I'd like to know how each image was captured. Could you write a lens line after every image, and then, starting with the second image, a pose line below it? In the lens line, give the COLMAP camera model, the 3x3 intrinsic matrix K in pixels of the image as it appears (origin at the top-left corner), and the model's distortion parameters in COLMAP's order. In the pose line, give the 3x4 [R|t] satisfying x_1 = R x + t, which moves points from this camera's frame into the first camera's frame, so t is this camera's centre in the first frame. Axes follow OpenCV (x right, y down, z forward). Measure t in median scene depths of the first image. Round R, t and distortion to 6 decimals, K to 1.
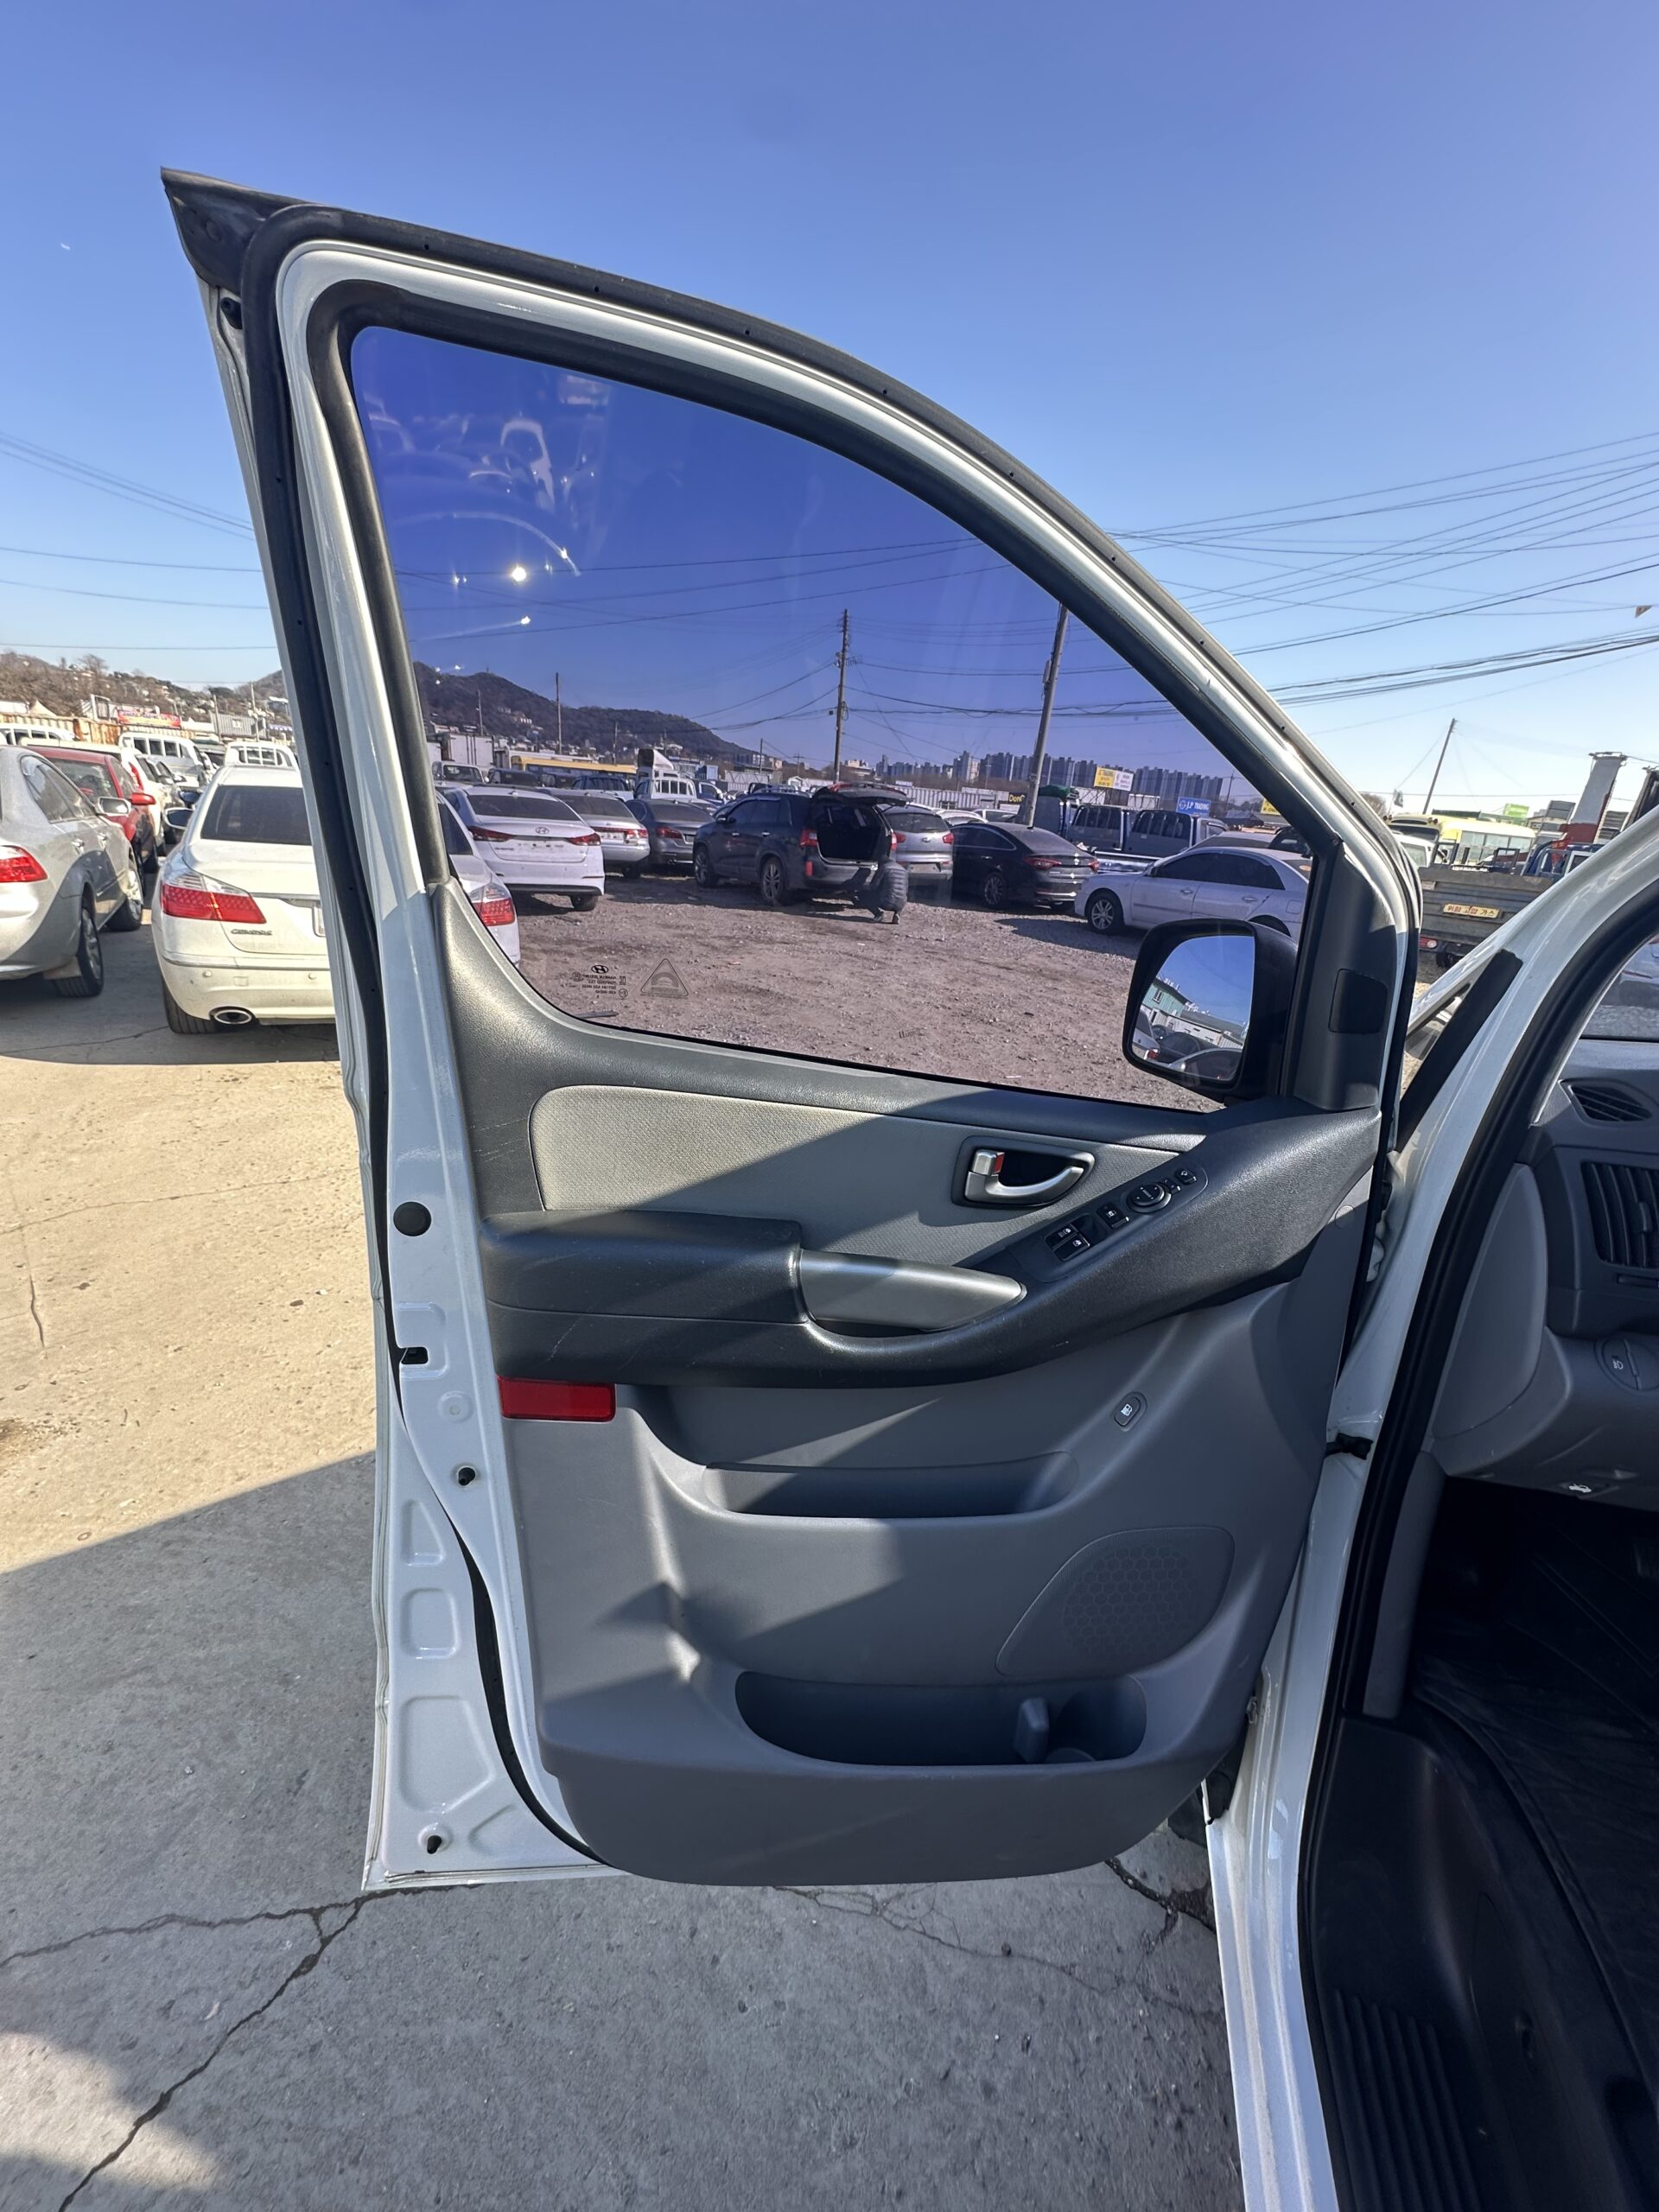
lens RADIAL K [[881.5, 0, 832.0], [0, 881.5, 1108.8], [0, 0, 1]] dist [-0.004881, 0.000064]
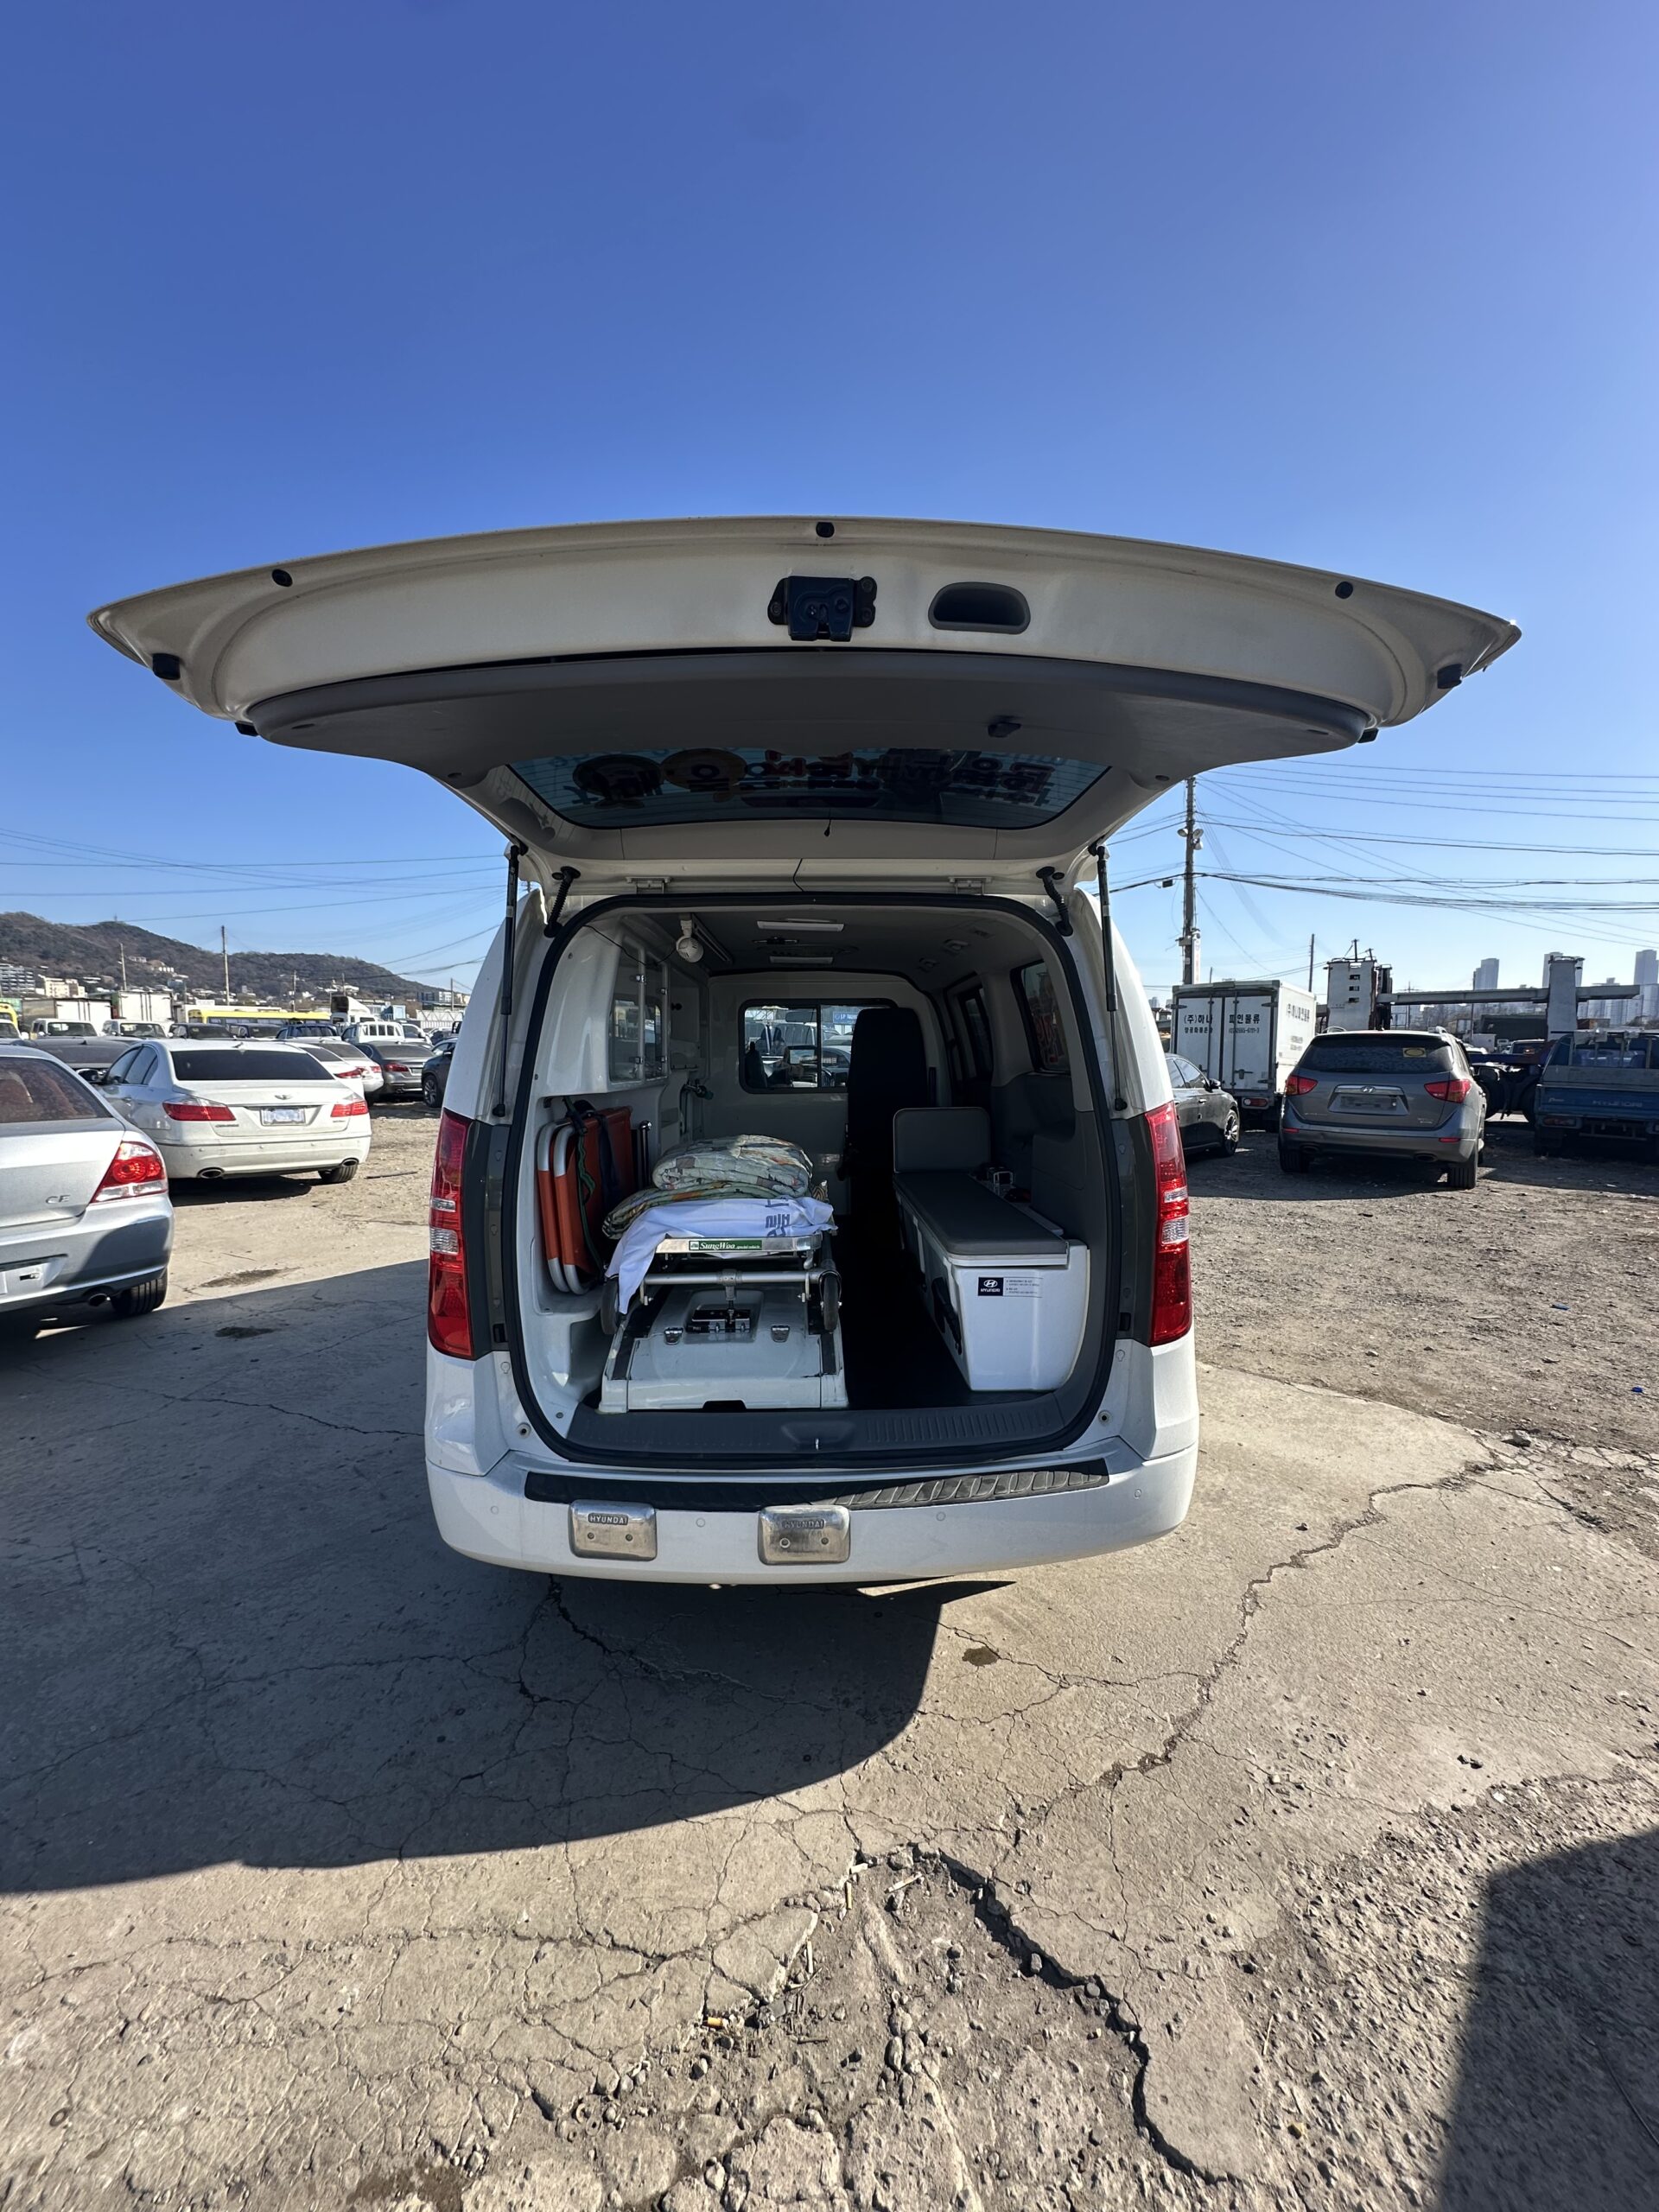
lens RADIAL K [[881.5, 0, 837.6], [0, 881.5, 1105.9], [0, 0, 1]] dist [-0.004881, 0.000064]
pose [[0.941664, -0.091533, 0.323867, -0.007519], [0.166109, 0.963332, -0.210710, 0.051956], [-0.292705, 0.252215, 0.922340, -0.156138]]
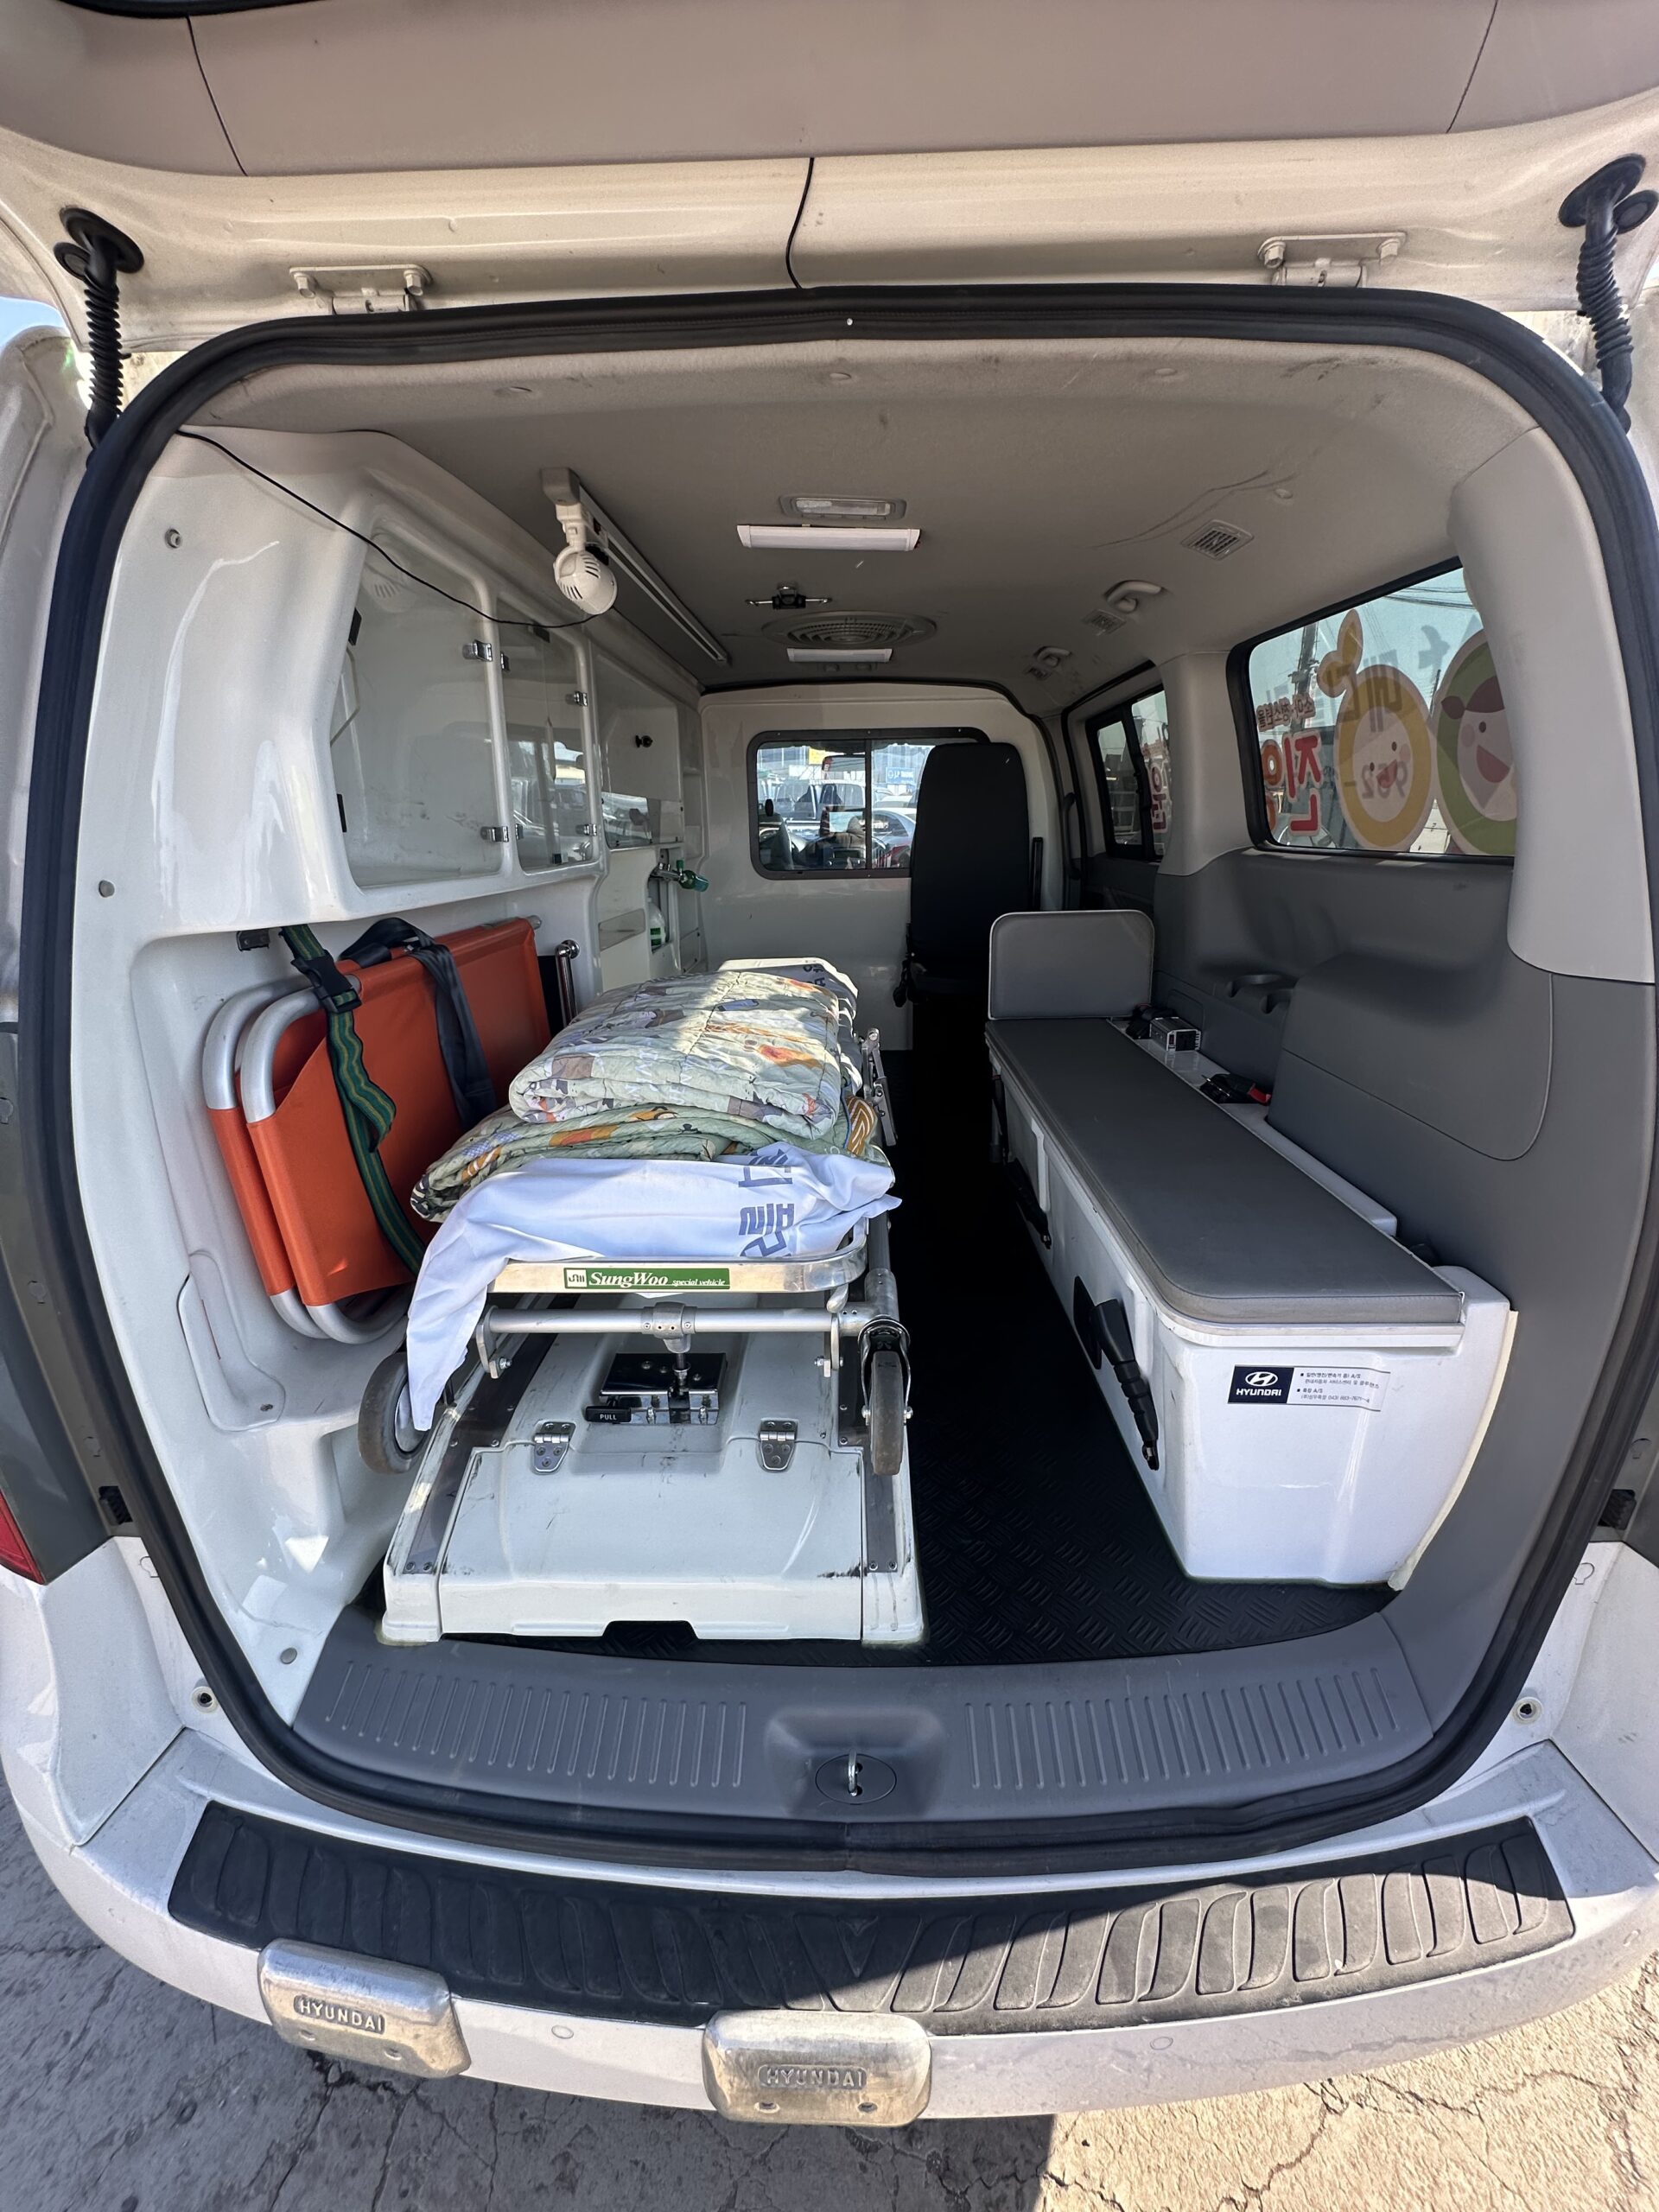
lens RADIAL K [[881.5, 0, 834.7], [0, 881.5, 1105.3], [0, 0, 1]] dist [-0.004881, 0.000064]
pose [[0.958979, -0.159751, 0.234177, 0.006914], [0.156925, 0.987131, 0.030778, 0.039596], [-0.236080, 0.007233, 0.971707, -0.114282]]
